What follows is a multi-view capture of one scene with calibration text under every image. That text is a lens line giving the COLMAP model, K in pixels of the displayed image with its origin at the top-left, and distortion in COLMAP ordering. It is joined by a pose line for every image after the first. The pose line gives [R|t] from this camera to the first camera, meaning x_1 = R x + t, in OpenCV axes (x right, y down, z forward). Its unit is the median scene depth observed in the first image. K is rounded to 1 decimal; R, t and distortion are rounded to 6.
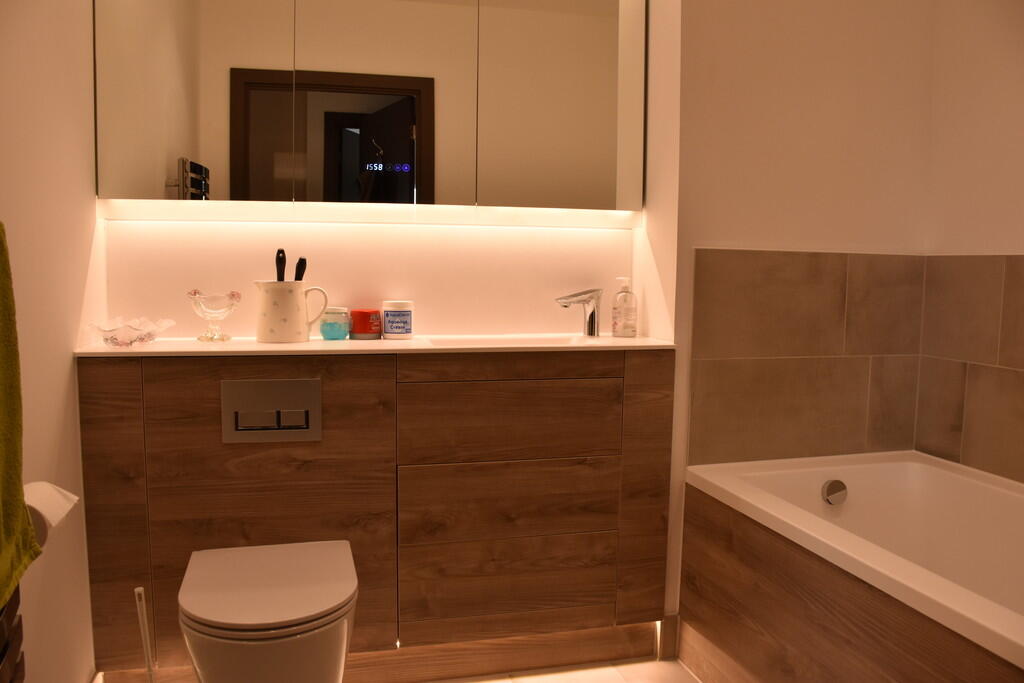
lens RADIAL K [[794.7, 0, 512.0], [0, 794.7, 341.5], [0, 0, 1]] dist [-0.150674, 0.101983]
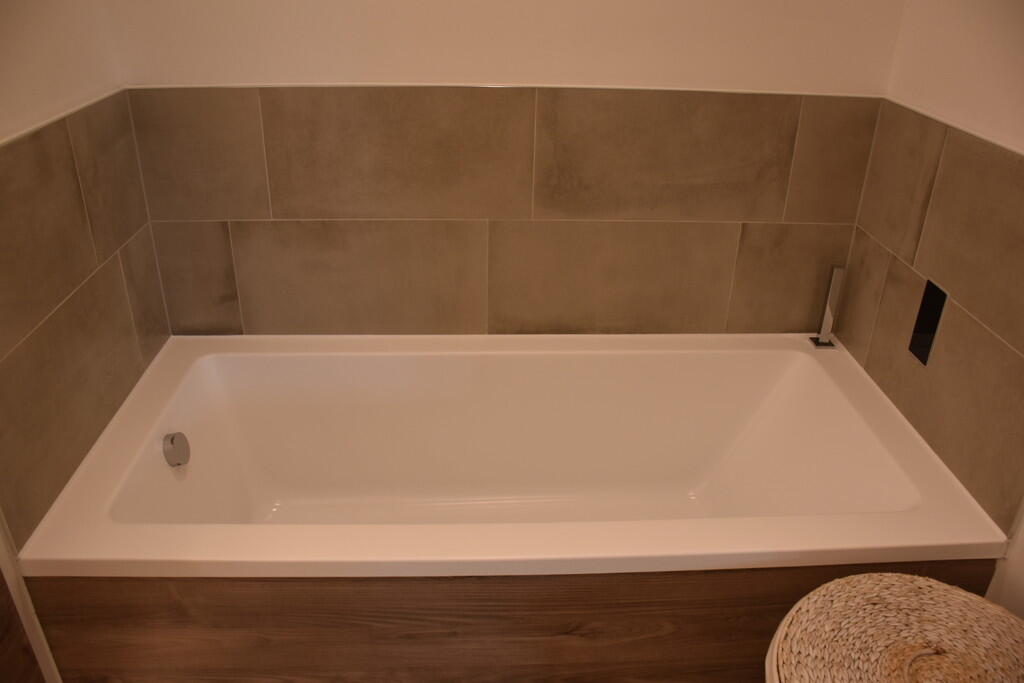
lens RADIAL K [[794.7, 0, 512.0], [0, 794.7, 341.5], [0, 0, 1]] dist [-0.150674, 0.101983]
pose [[0.206147, -0.458894, 0.864245, -0.119306], [0.069469, 0.887850, 0.454858, -0.222200], [-0.976052, -0.033730, 0.214906, 0.541546]]
